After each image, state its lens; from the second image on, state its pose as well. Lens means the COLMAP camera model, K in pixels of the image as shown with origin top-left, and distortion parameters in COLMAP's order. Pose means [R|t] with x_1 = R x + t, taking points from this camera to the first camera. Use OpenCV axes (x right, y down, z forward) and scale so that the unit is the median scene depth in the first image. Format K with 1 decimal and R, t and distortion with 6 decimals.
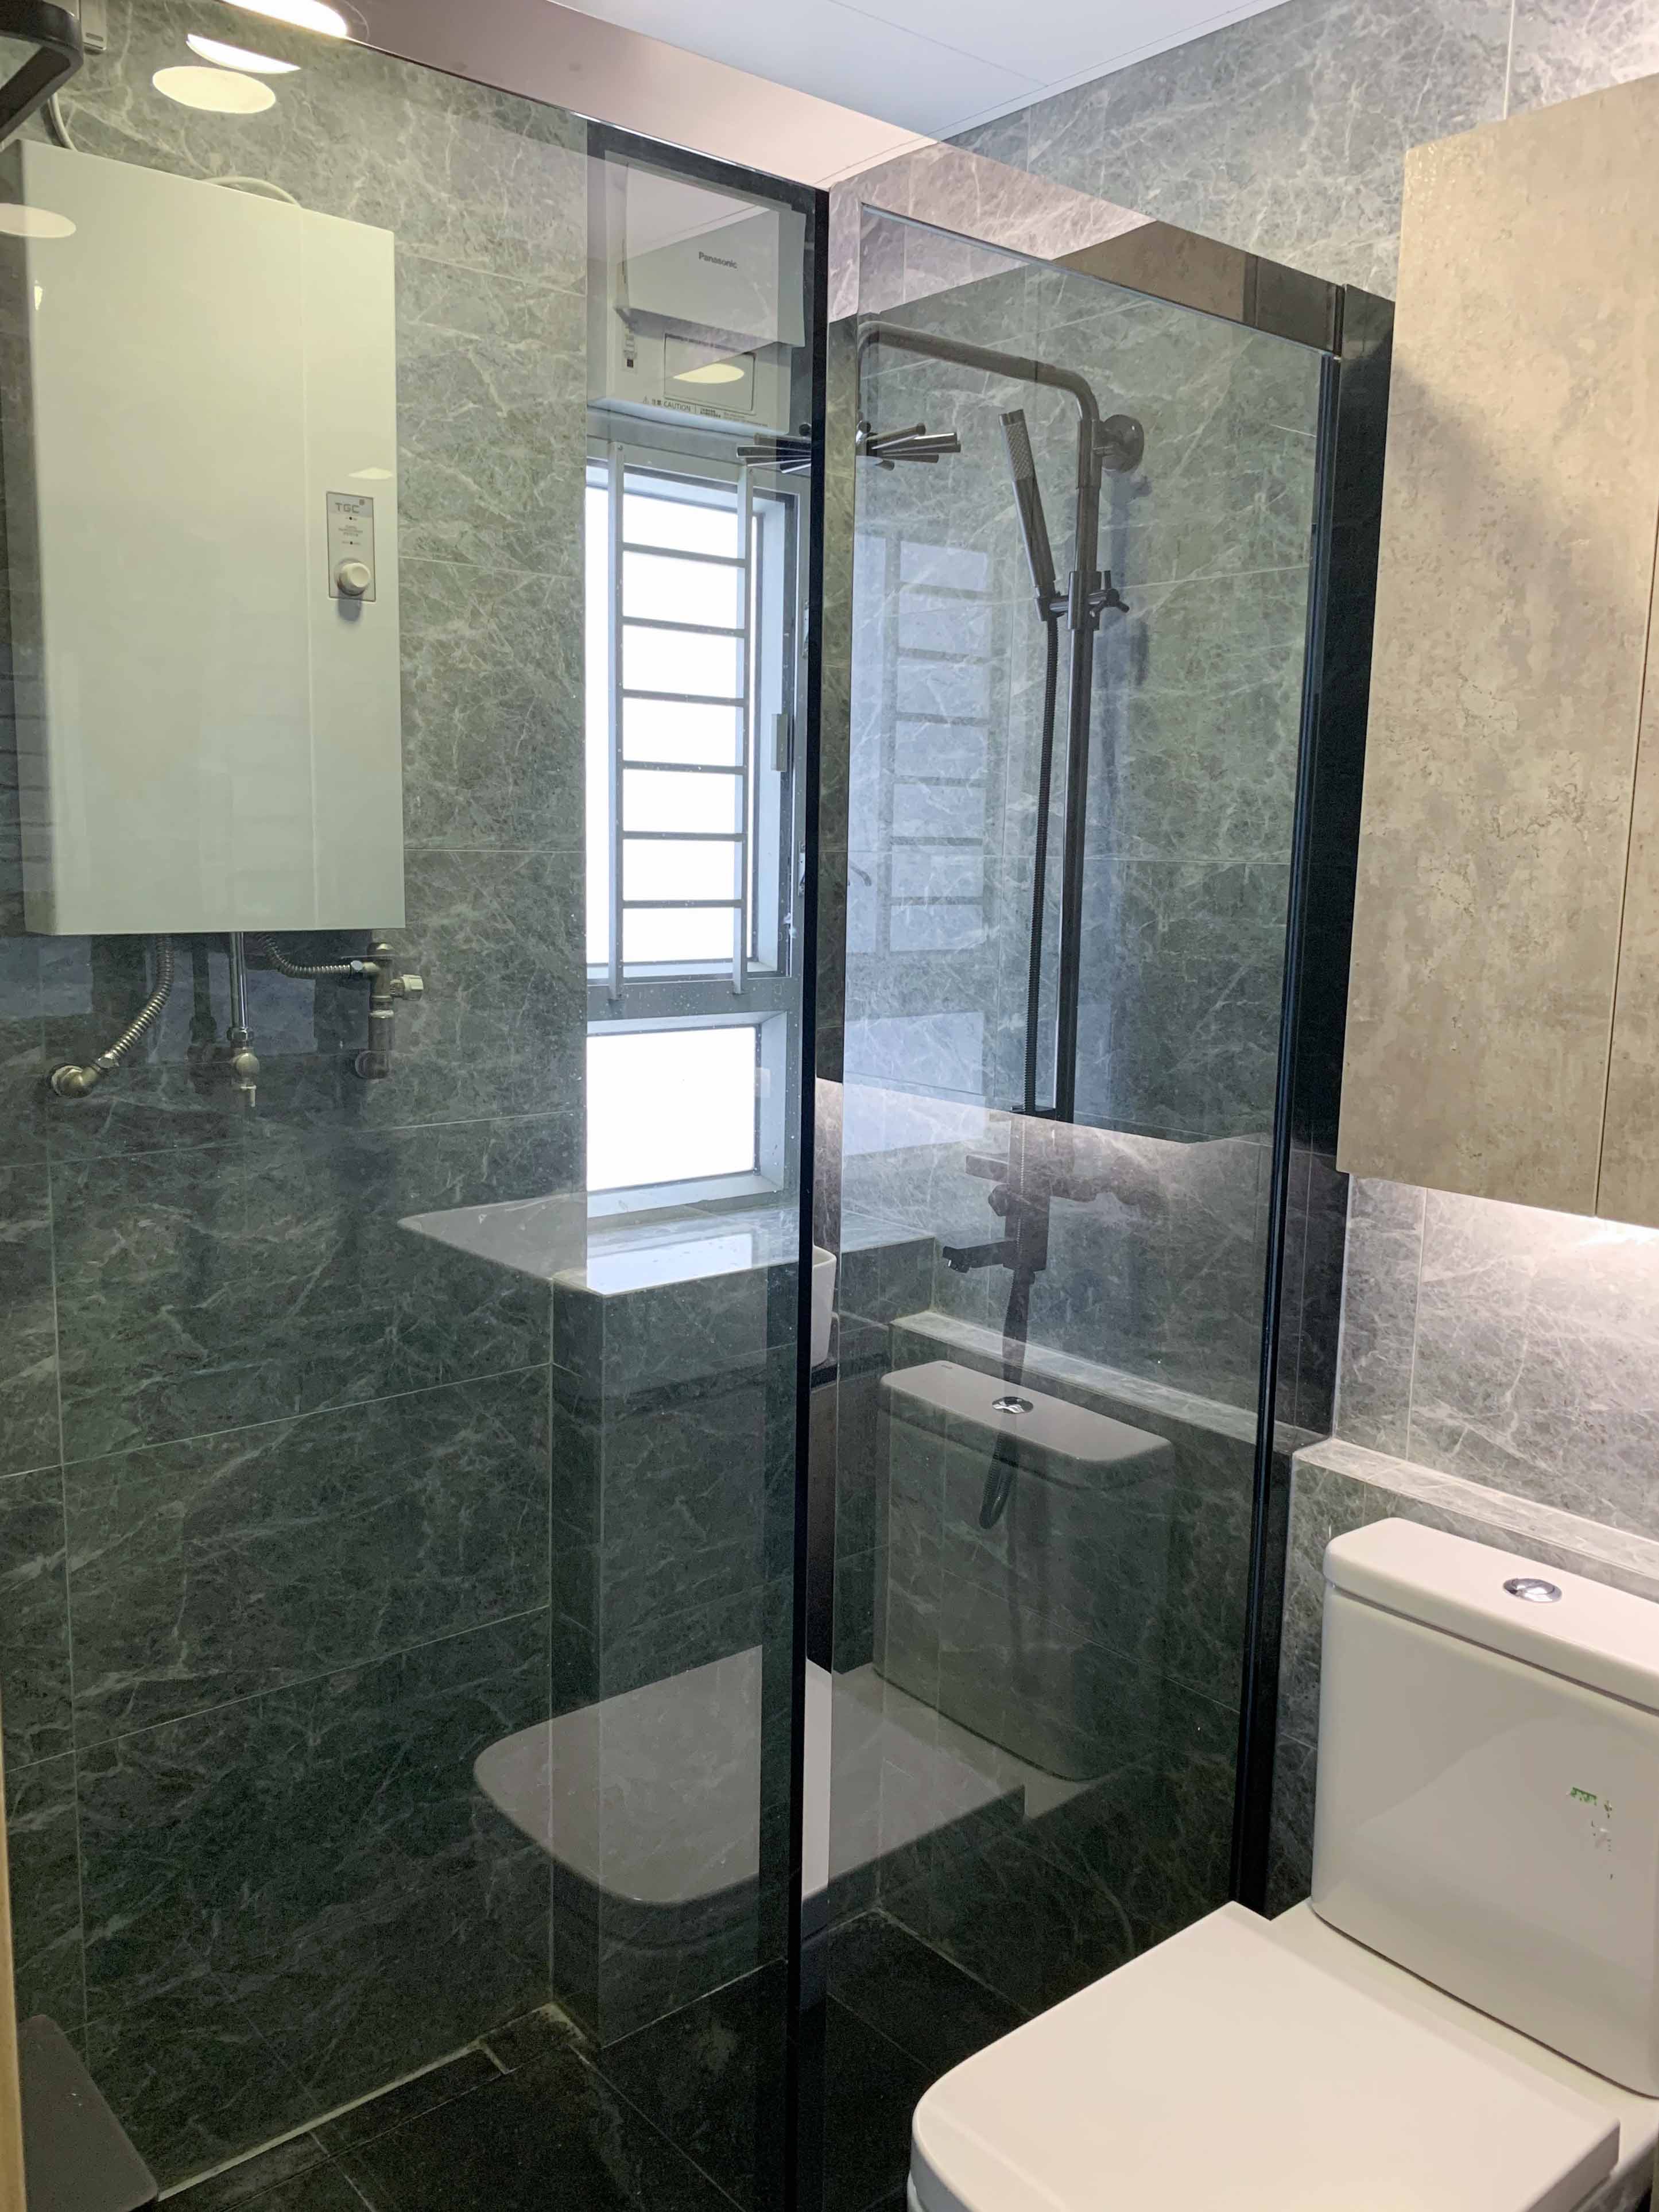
lens RADIAL K [[1765.8, 0, 827.7], [0, 1765.8, 1085.0], [0, 0, 1]] dist [0.039970, -0.021349]
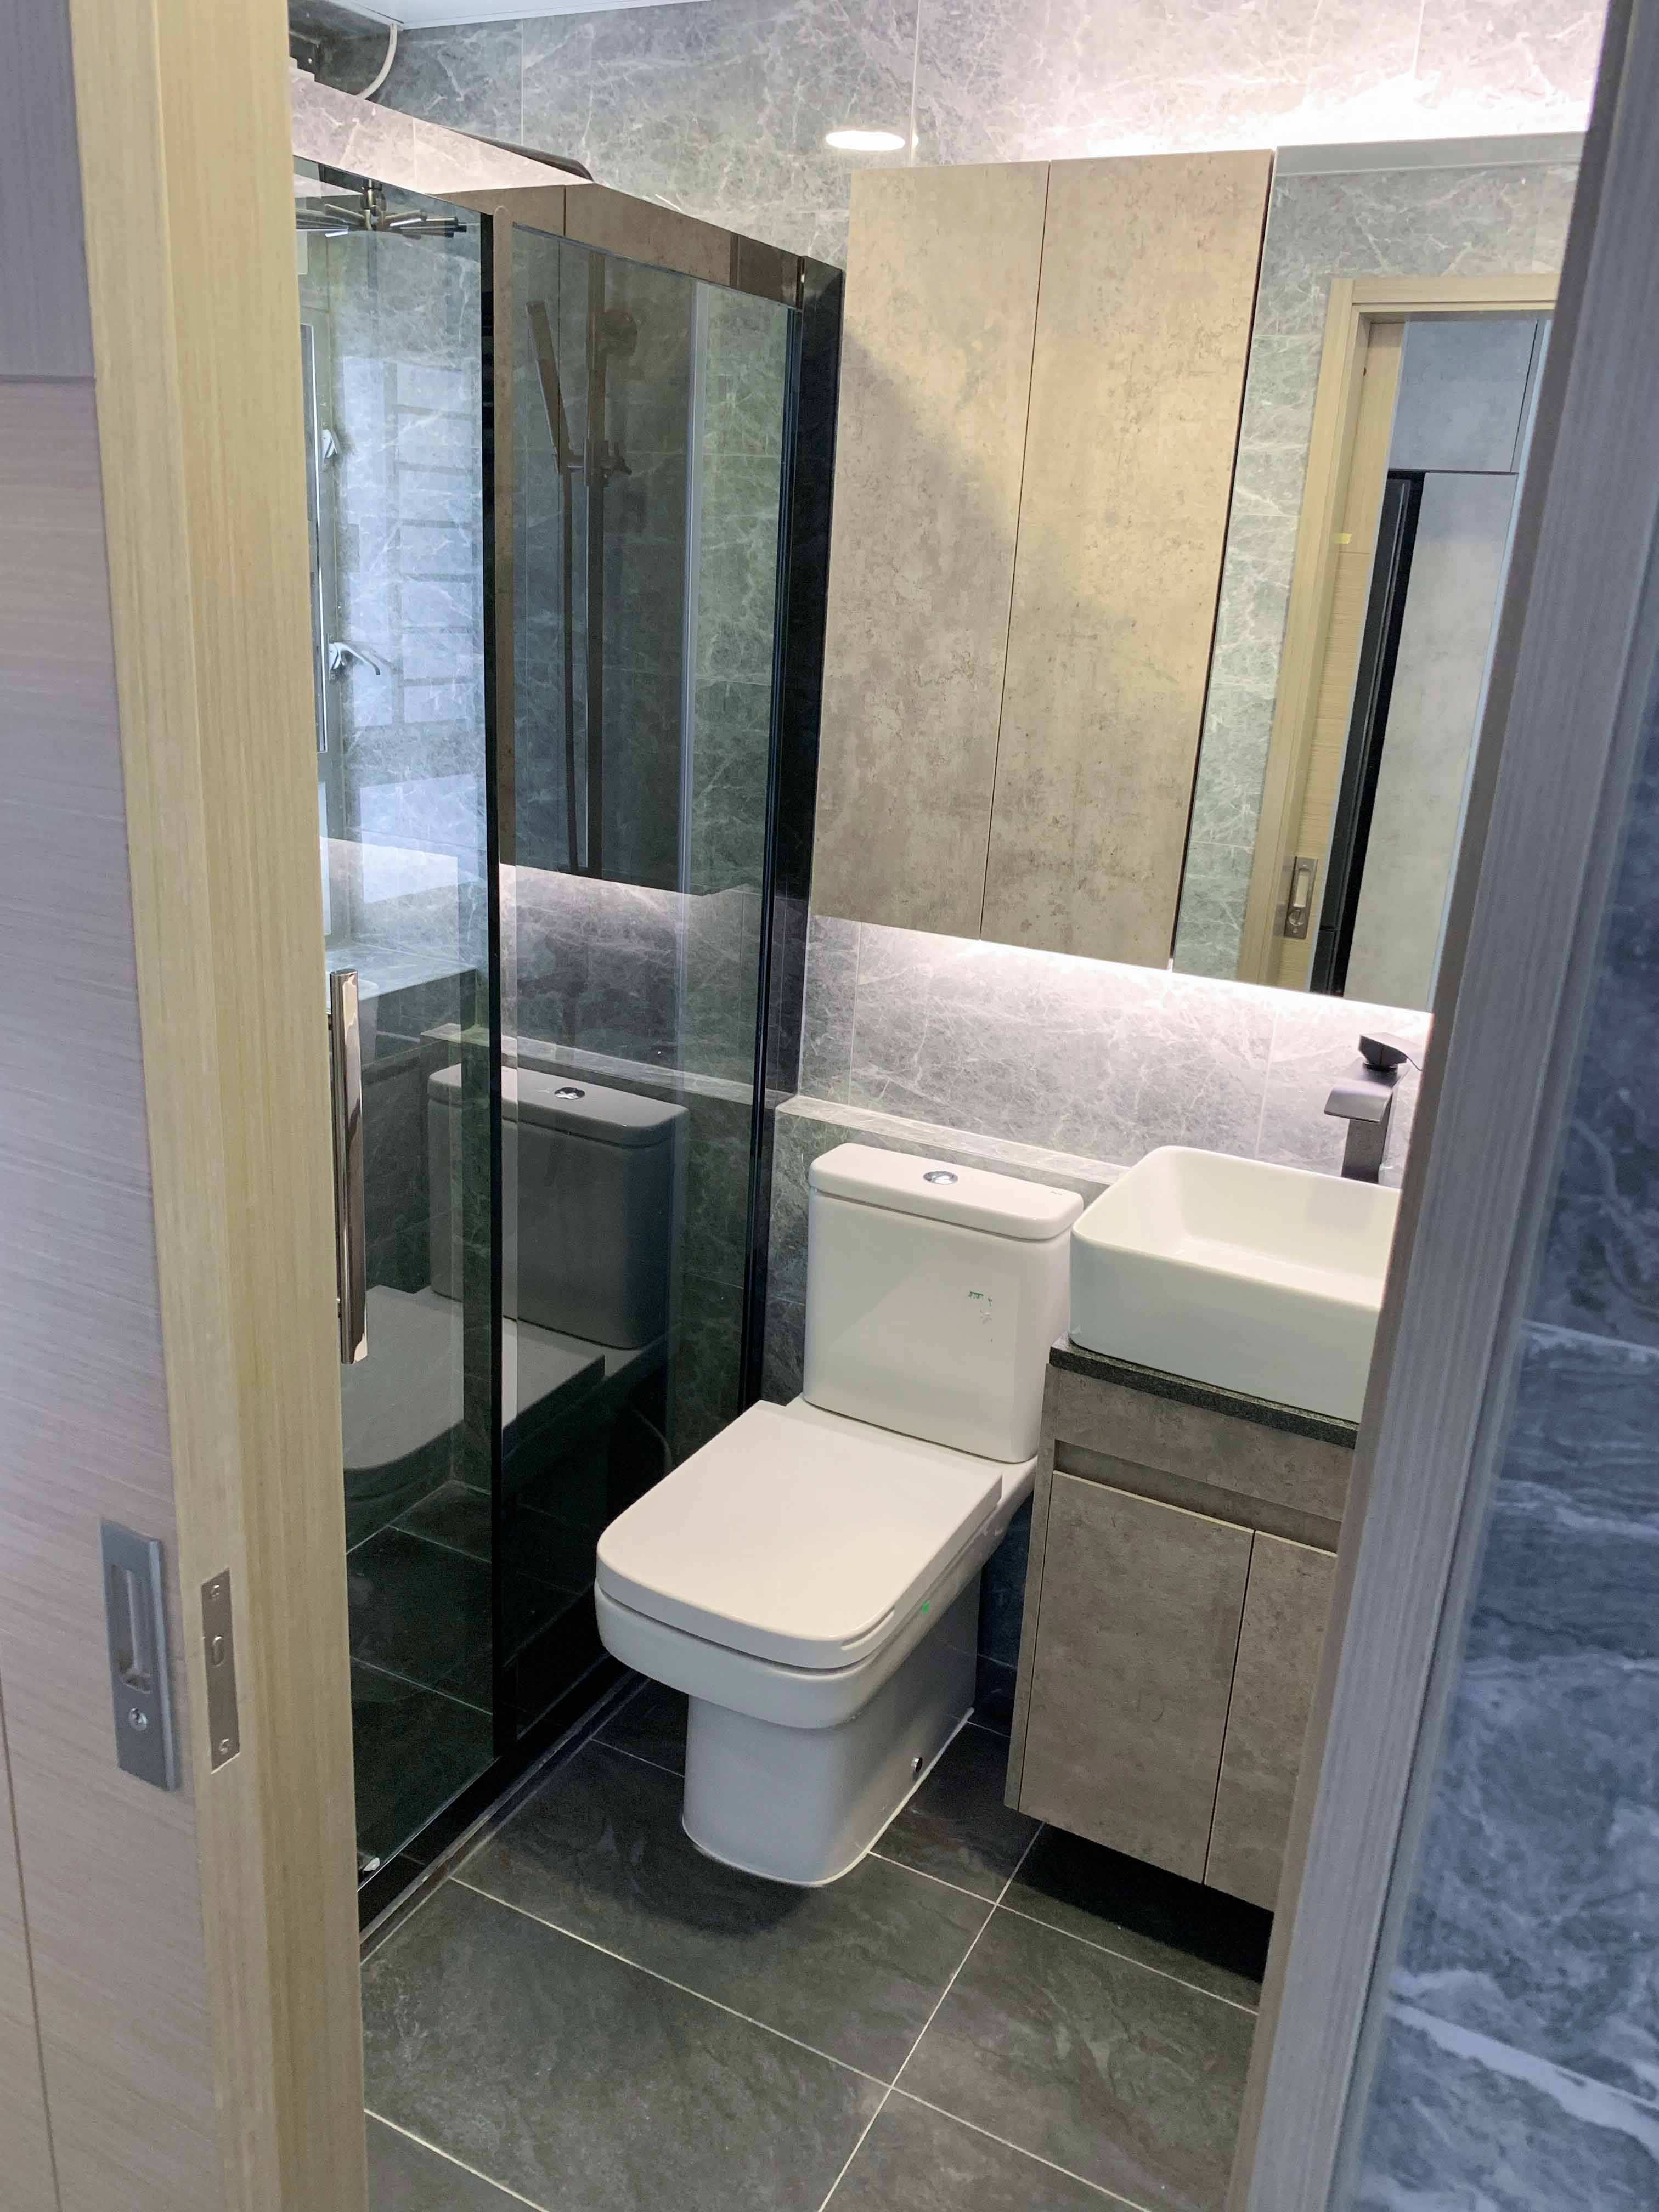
lens RADIAL K [[1685.3, 0, 811.9], [0, 1685.3, 1097.4], [0, 0, 1]] dist [0.018171, -0.022316]
pose [[0.921080, -0.094856, 0.377642, -0.233904], [0.019159, 0.979739, 0.199361, -0.075690], [-0.388901, -0.176393, 0.904235, -0.254734]]
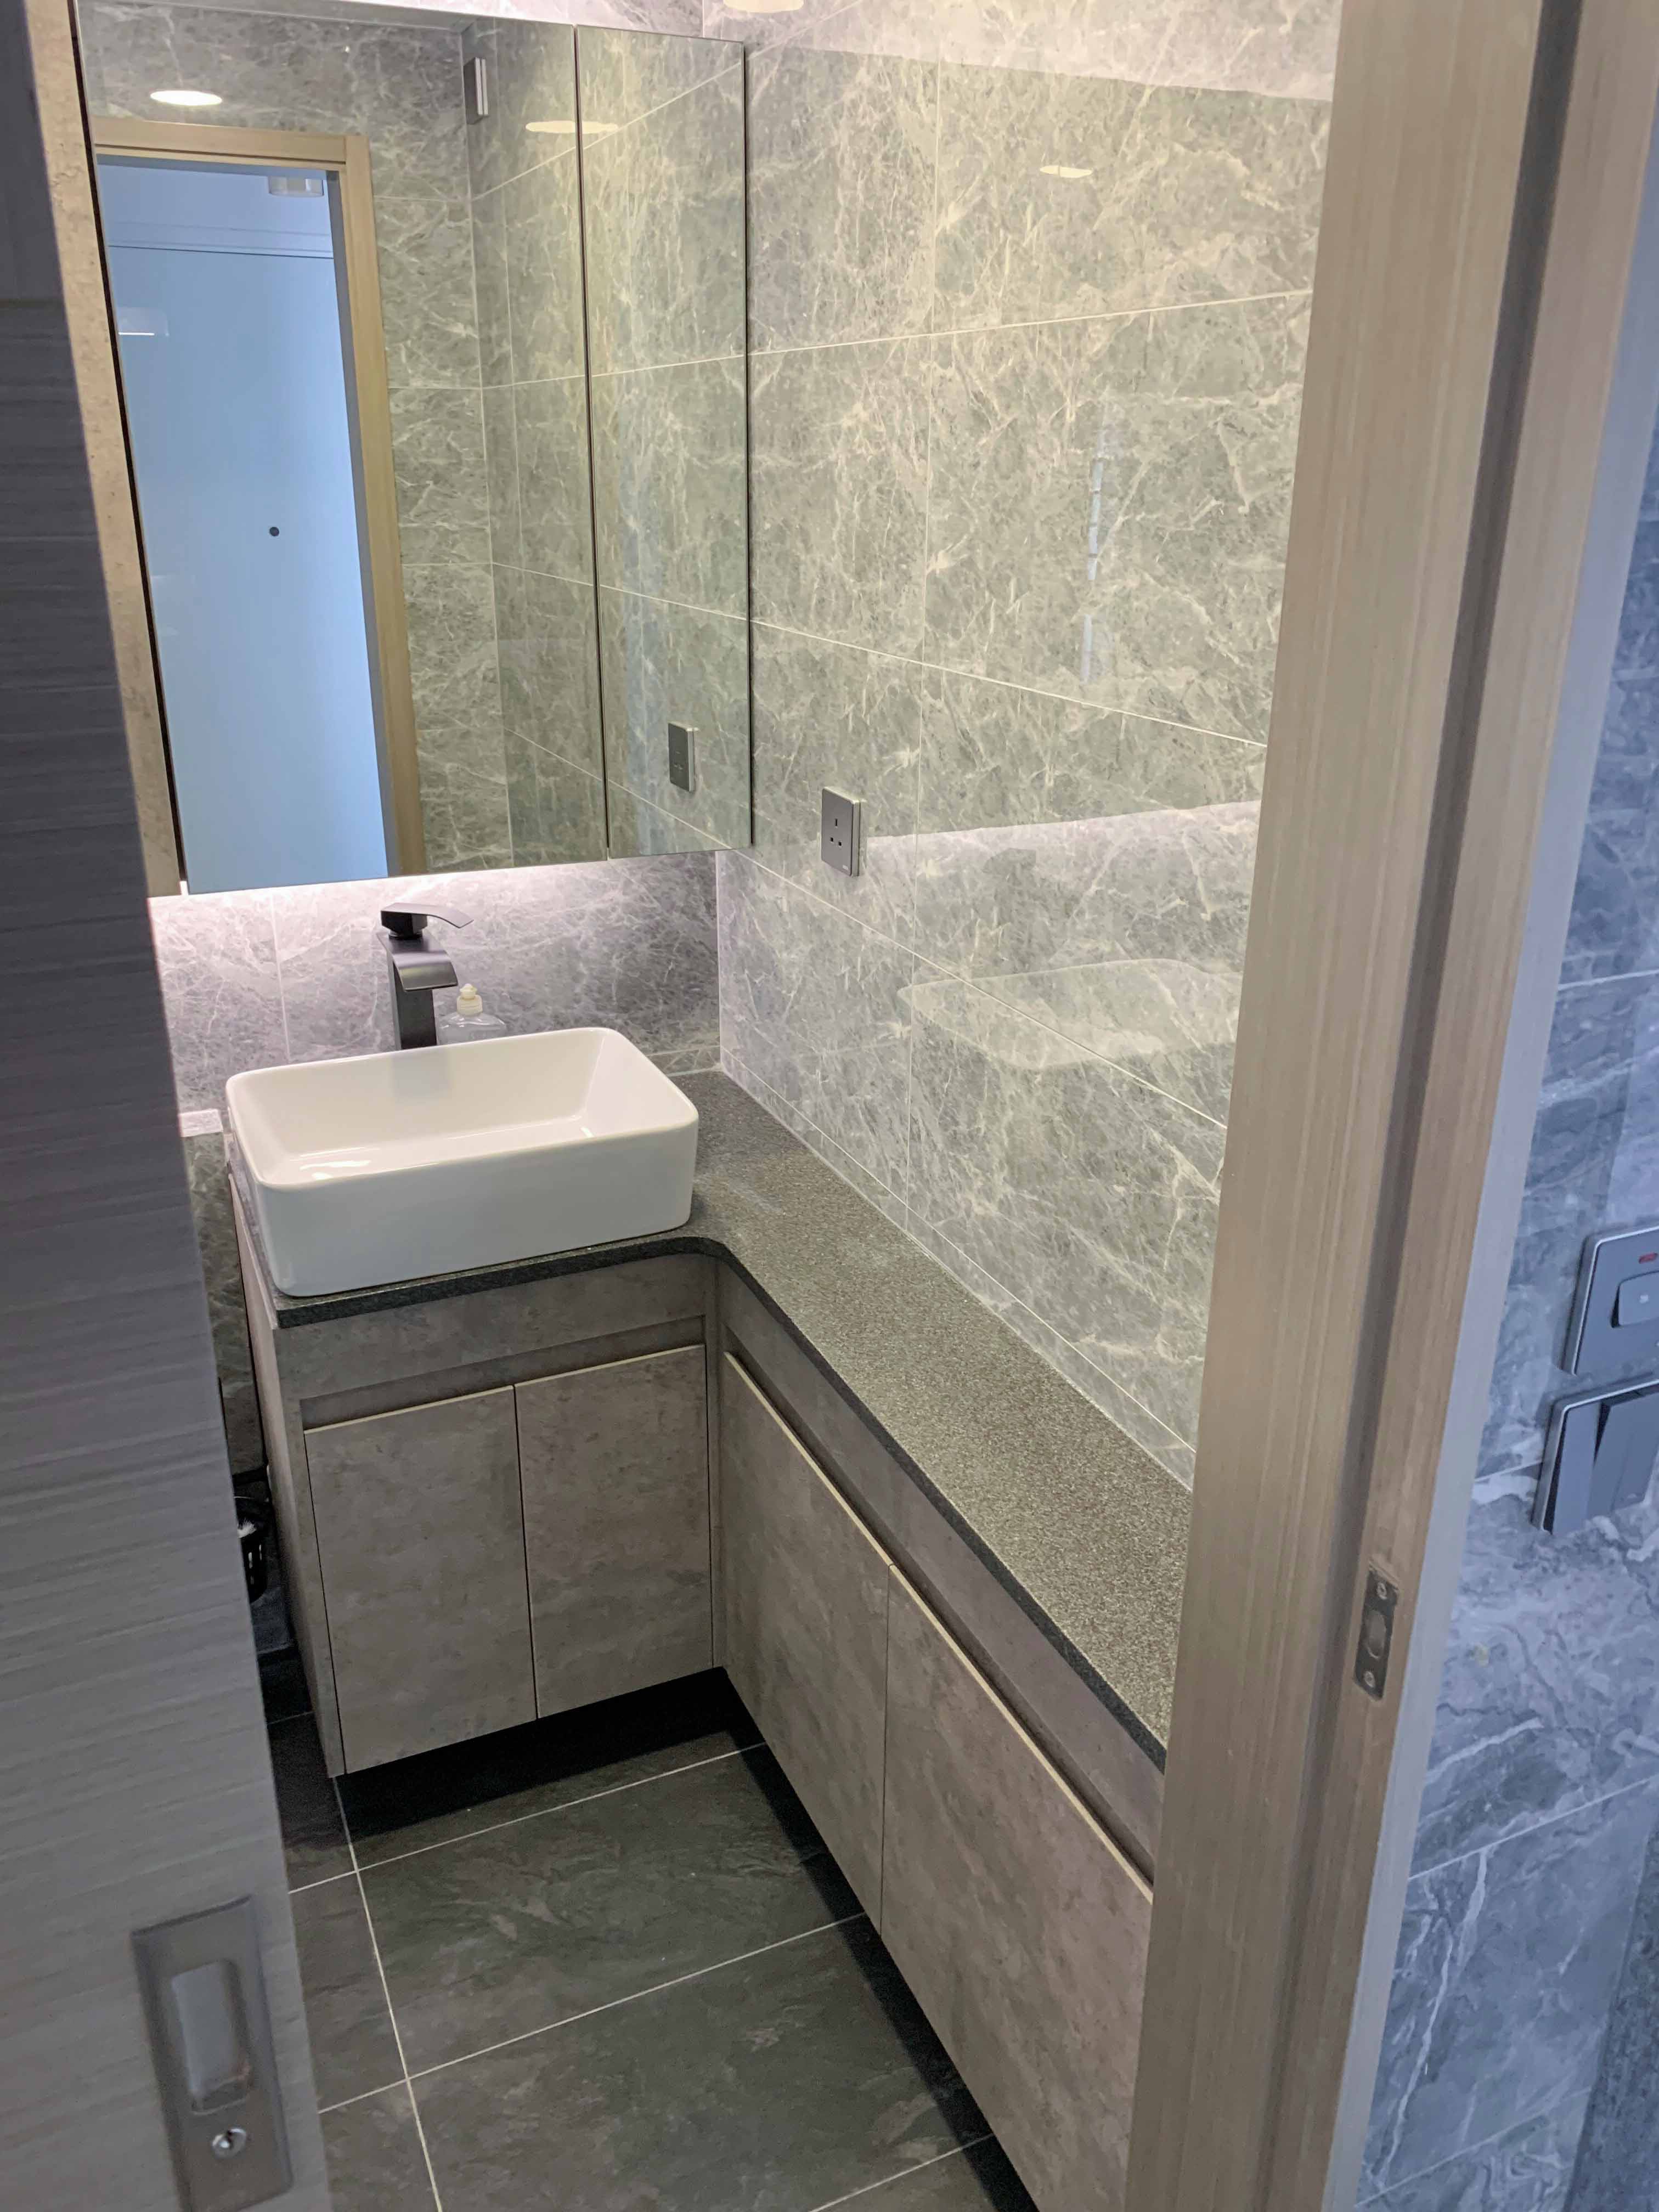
lens RADIAL K [[1685.3, 0, 815.4], [0, 1685.3, 1117.6], [0, 0, 1]] dist [0.018171, -0.022316]
pose [[0.267758, -0.375315, 0.887381, -0.687184], [0.129232, 0.926678, 0.352941, -0.165835], [-0.954780, 0.020175, 0.296628, 0.283356]]
